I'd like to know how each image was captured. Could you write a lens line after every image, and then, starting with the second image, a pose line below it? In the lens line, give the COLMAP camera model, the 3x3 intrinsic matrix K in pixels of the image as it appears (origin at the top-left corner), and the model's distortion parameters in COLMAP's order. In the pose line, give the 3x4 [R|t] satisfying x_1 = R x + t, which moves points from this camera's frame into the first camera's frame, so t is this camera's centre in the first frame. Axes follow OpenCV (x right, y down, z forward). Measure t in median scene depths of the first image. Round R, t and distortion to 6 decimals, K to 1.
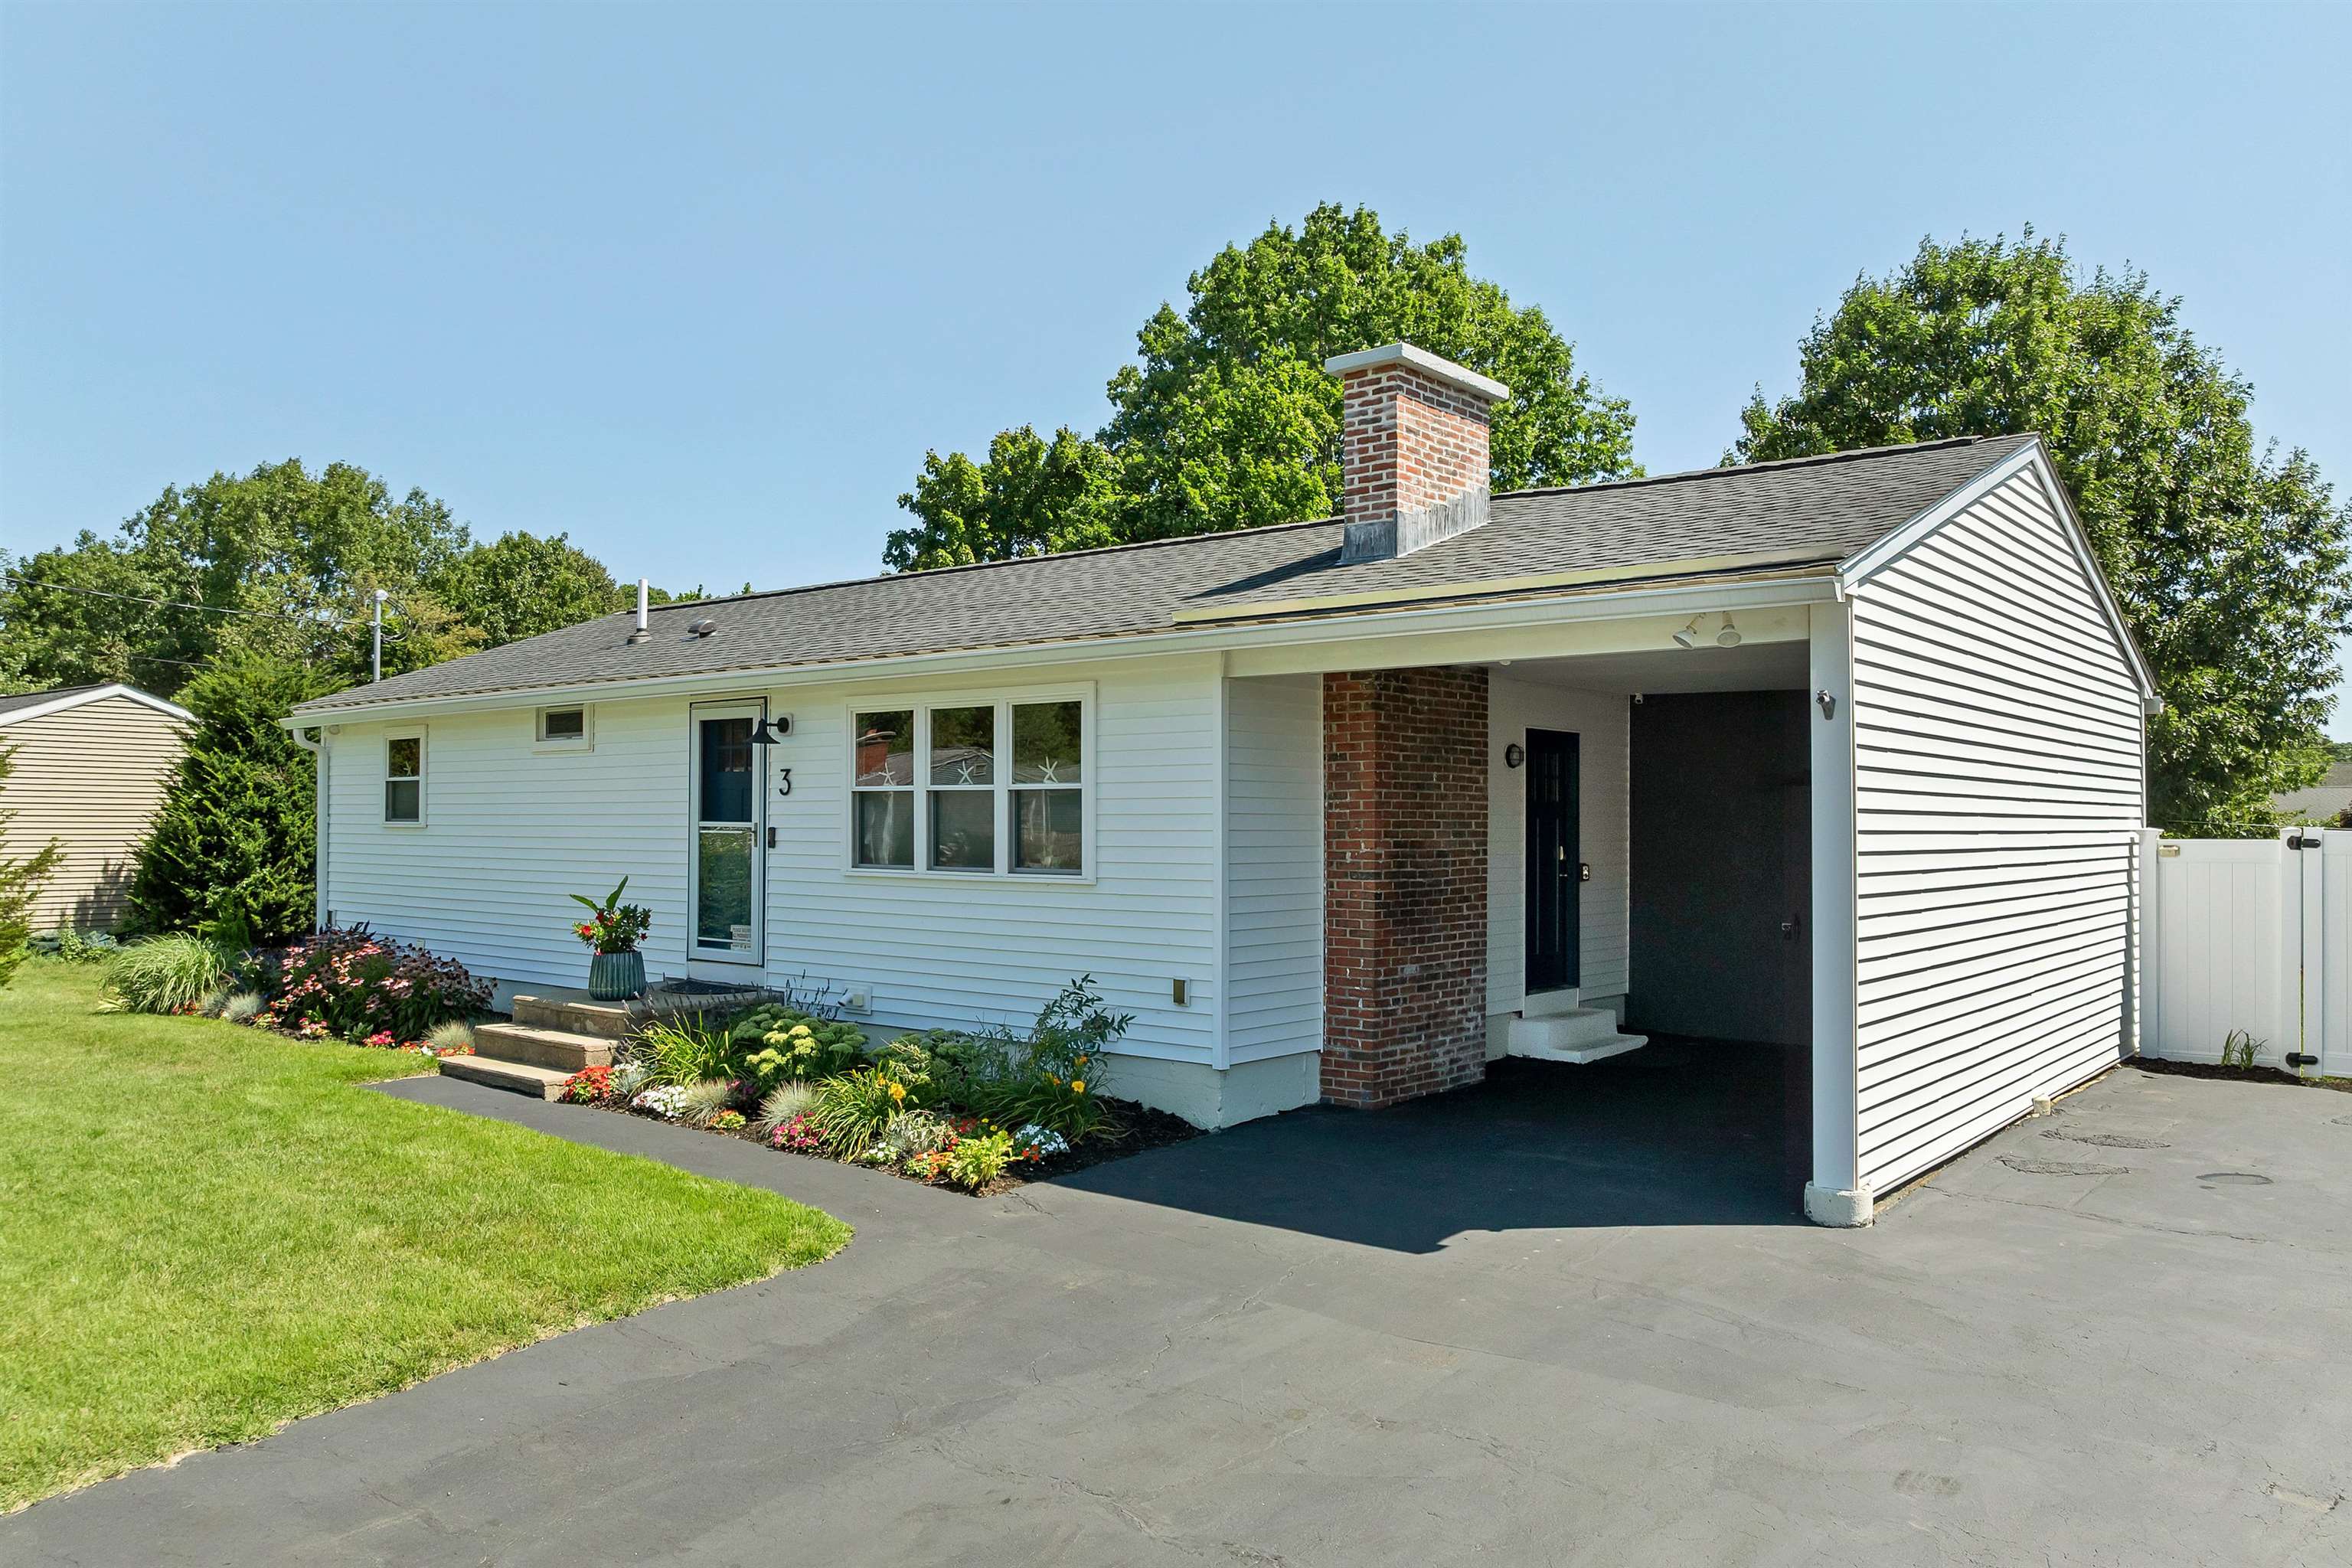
lens RADIAL K [[1687.7, 0, 1198.7], [0, 1687.7, 793.5], [0, 0, 1]] dist [-0.024972, -0.008154]
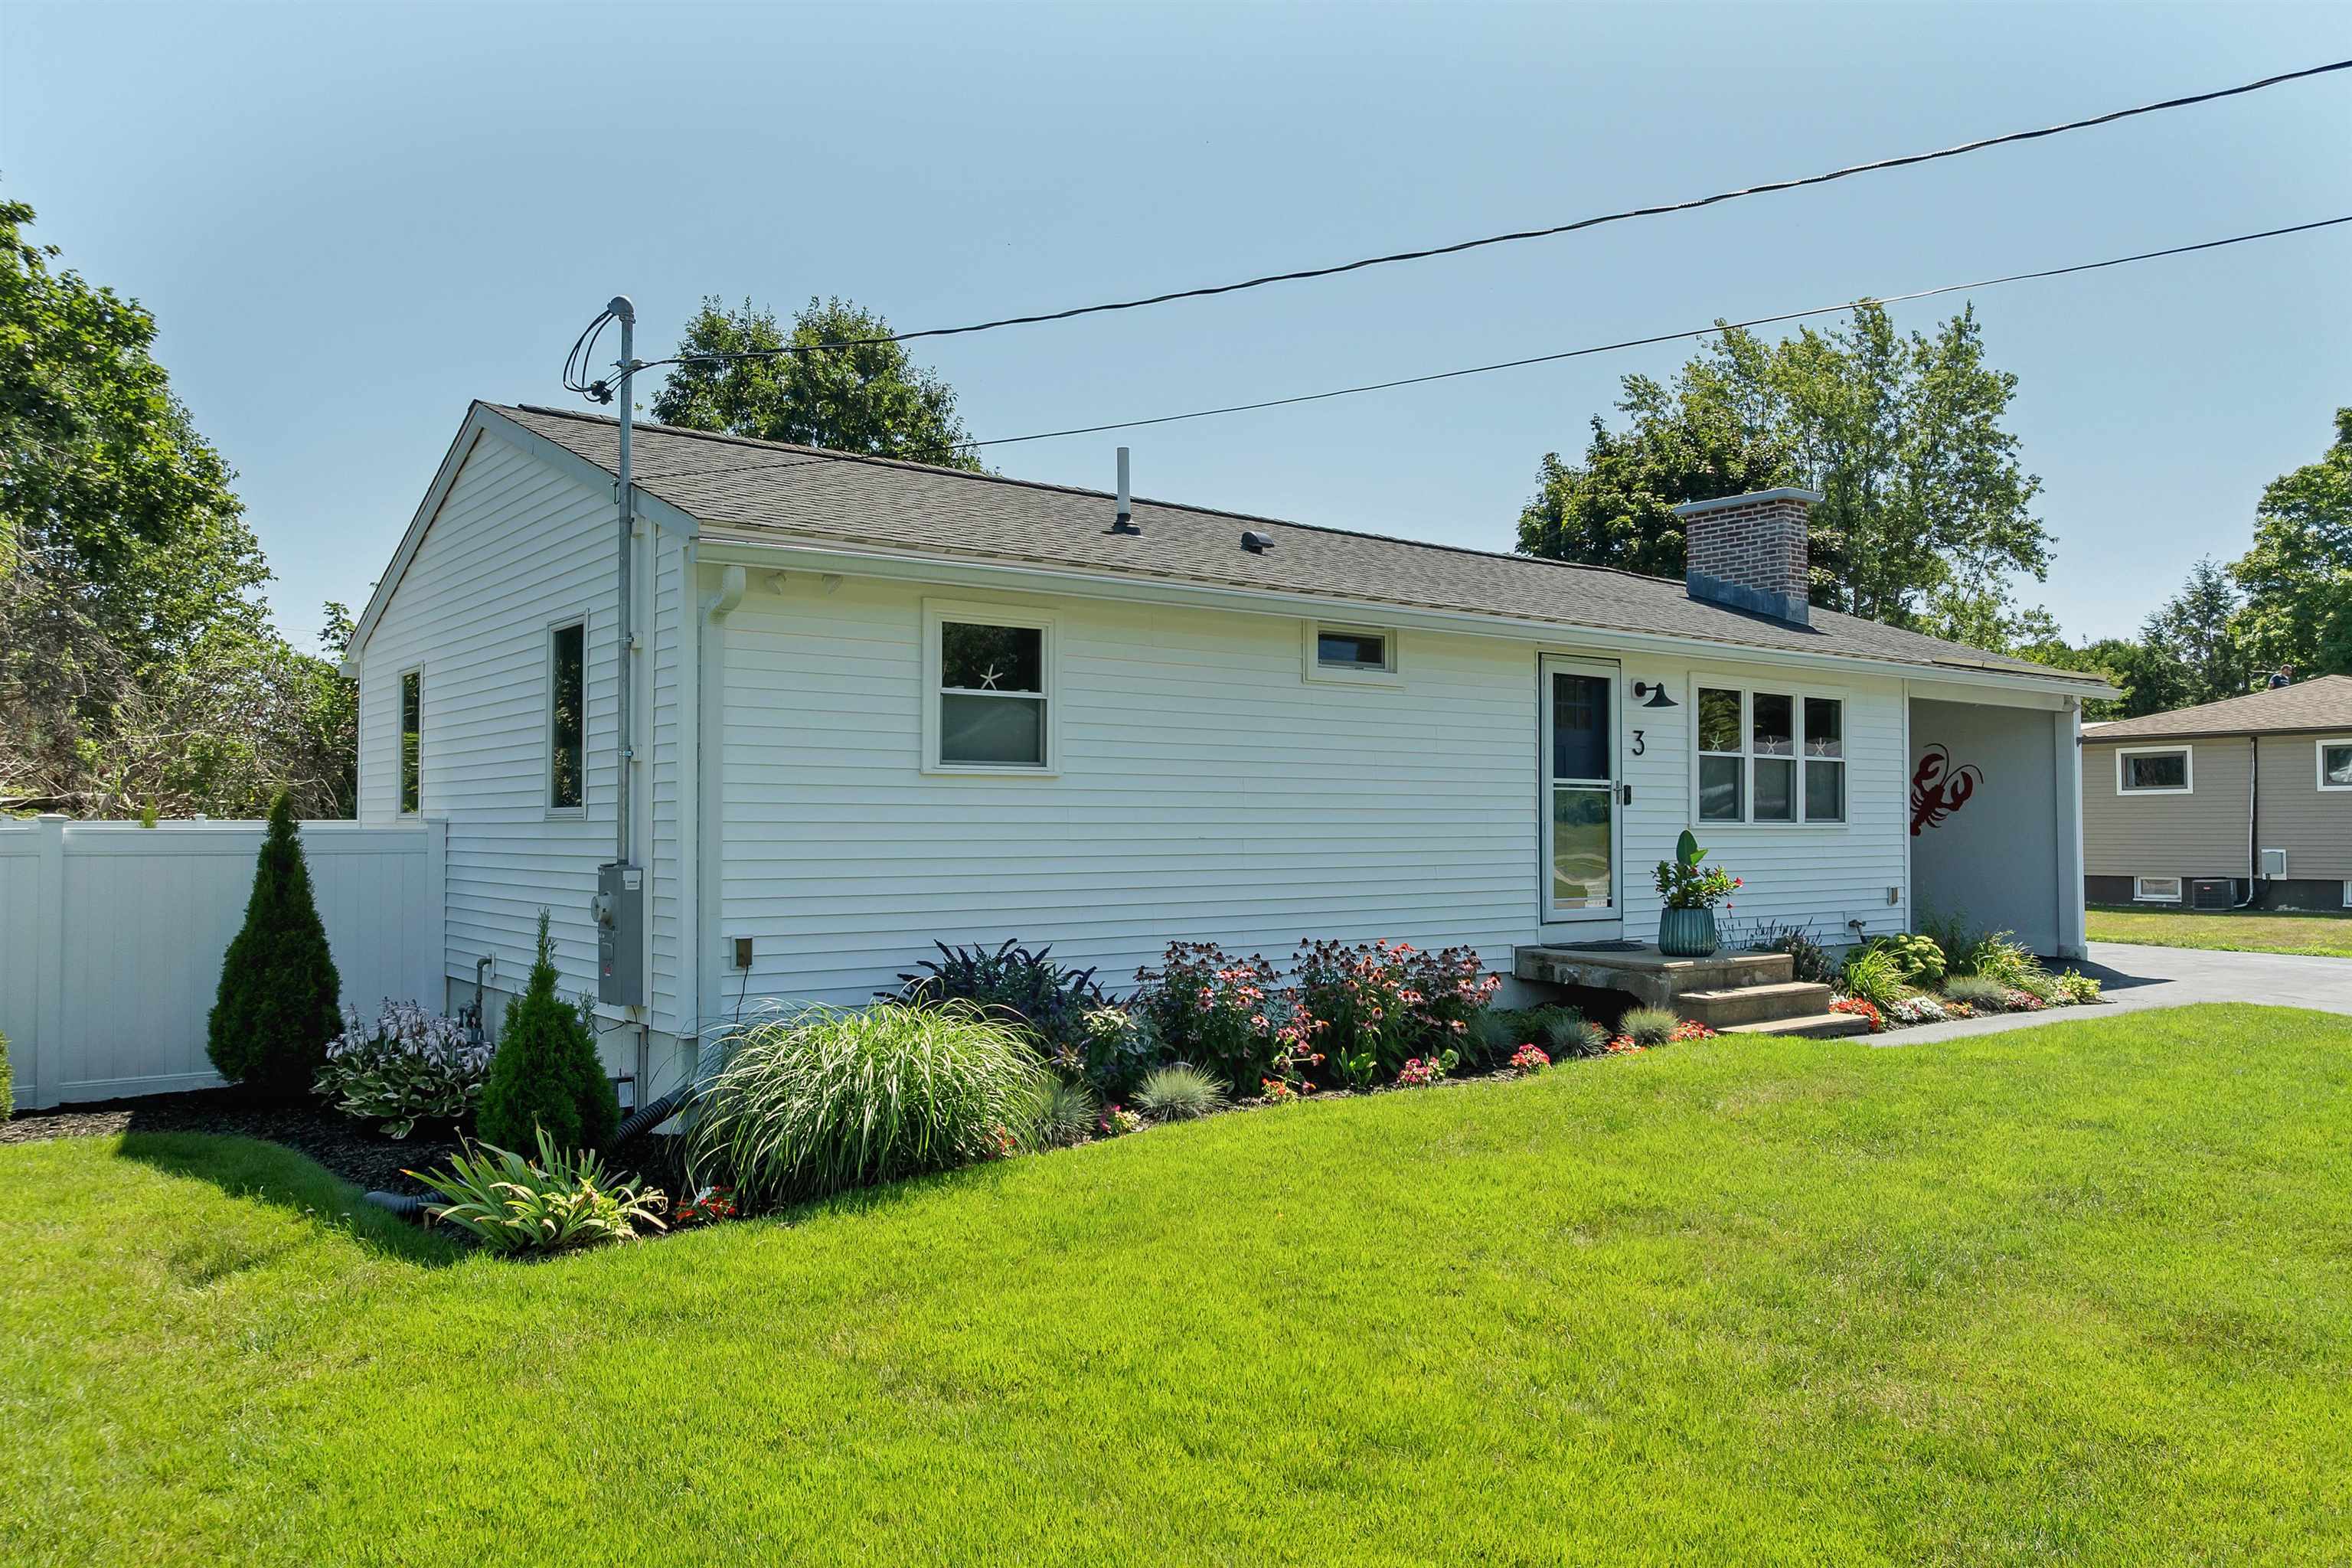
lens RADIAL K [[1687.7, 0, 1174.6], [0, 1687.7, 784.9], [0, 0, 1]] dist [-0.024972, -0.008154]
pose [[0.229208, 0.022954, 0.973107, -1.337855], [-0.012967, 0.999705, -0.020527, 0.044789], [-0.973291, -0.007913, 0.229438, 1.036342]]
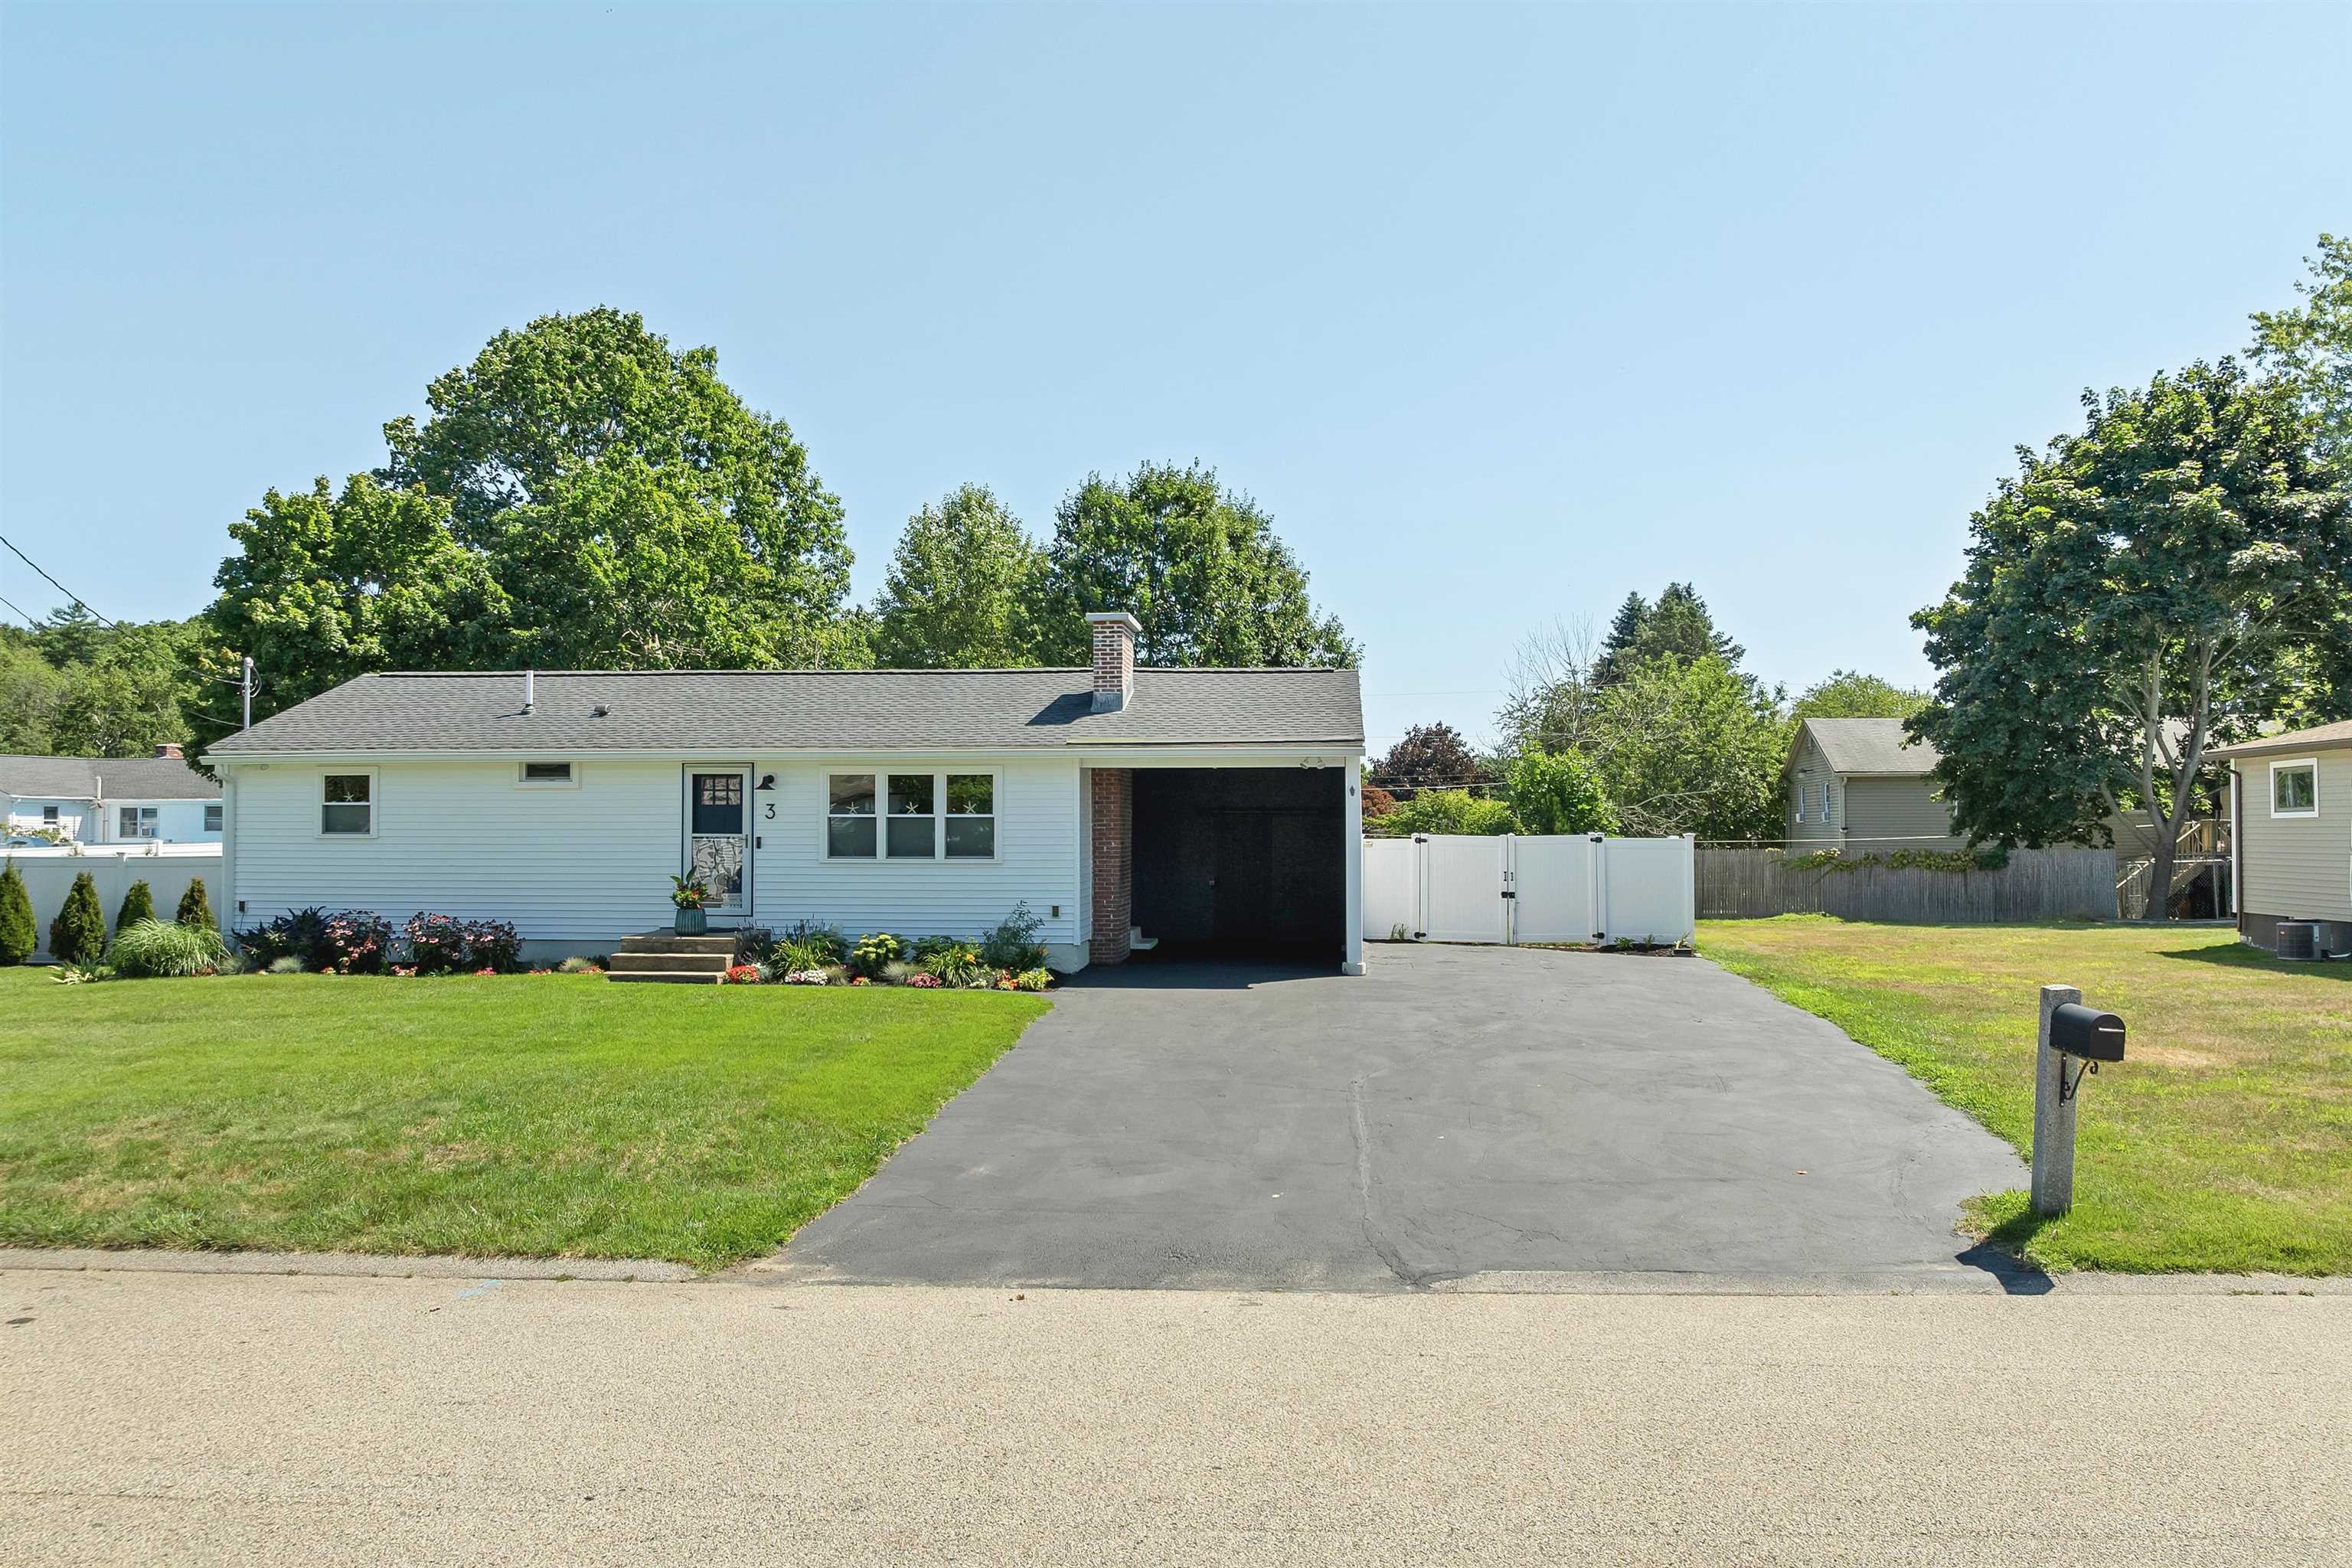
lens RADIAL K [[1687.7, 0, 1173.8], [0, 1687.7, 779.8], [0, 0, 1]] dist [-0.024972, -0.008154]
pose [[0.831561, 0.012395, 0.555295, -0.876689], [-0.007279, 0.999908, -0.011418, -0.022948], [-0.555386, 0.005453, 0.831575, -0.716639]]
